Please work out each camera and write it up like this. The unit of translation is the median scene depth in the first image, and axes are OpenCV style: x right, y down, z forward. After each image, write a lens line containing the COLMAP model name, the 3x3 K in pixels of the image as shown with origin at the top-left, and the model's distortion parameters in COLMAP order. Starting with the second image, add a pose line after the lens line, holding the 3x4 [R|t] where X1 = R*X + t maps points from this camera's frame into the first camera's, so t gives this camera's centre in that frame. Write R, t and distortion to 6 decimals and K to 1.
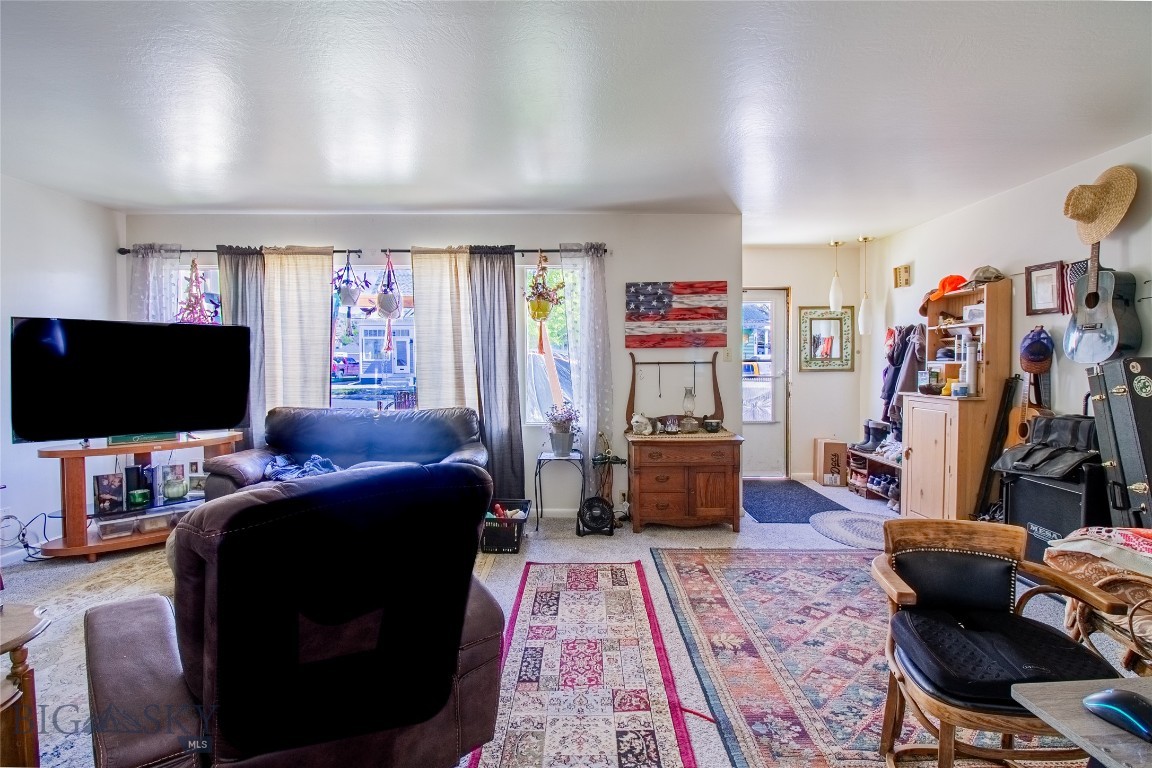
lens RADIAL K [[553.0, 0, 575.5], [0, 553.0, 384.3], [0, 0, 1]] dist [-0.005221, -0.002185]
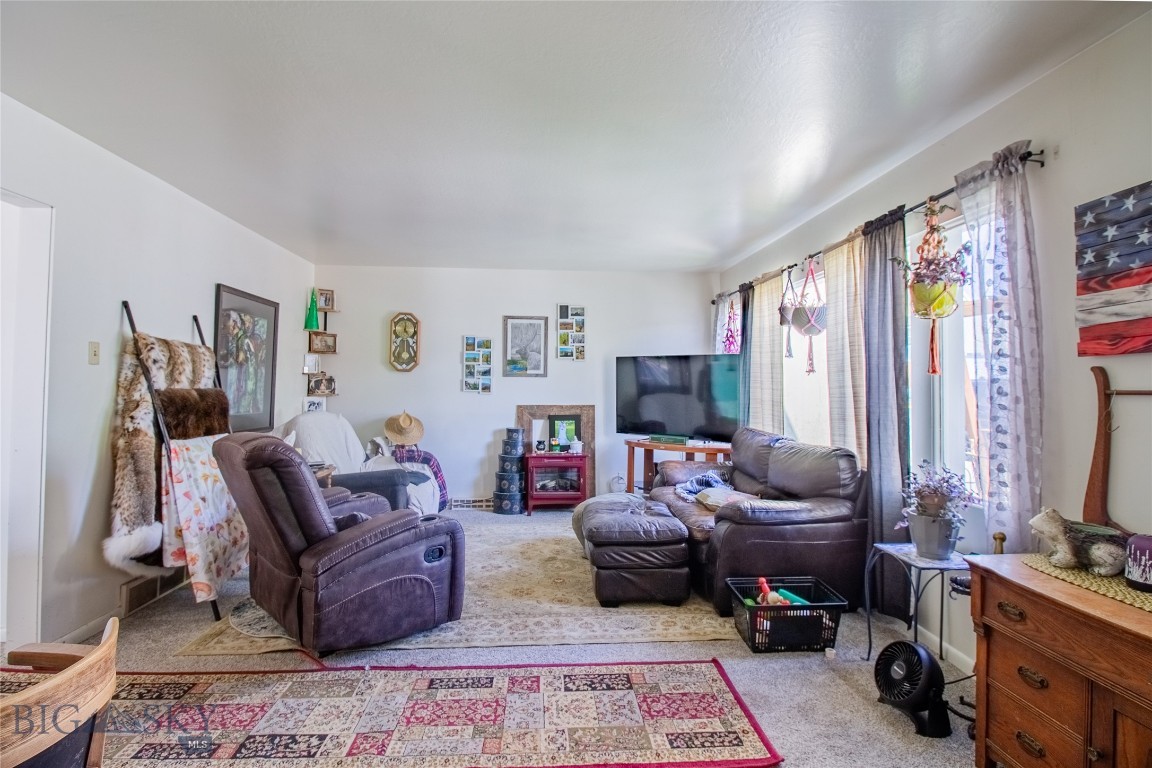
lens RADIAL K [[553.0, 0, 574.1], [0, 553.0, 378.6], [0, 0, 1]] dist [-0.005221, -0.002185]
pose [[0.070148, -0.007504, -0.997508, 0.497844], [-0.049366, 0.998720, -0.010984, -0.024683], [0.996314, 0.050013, 0.069688, 0.586049]]
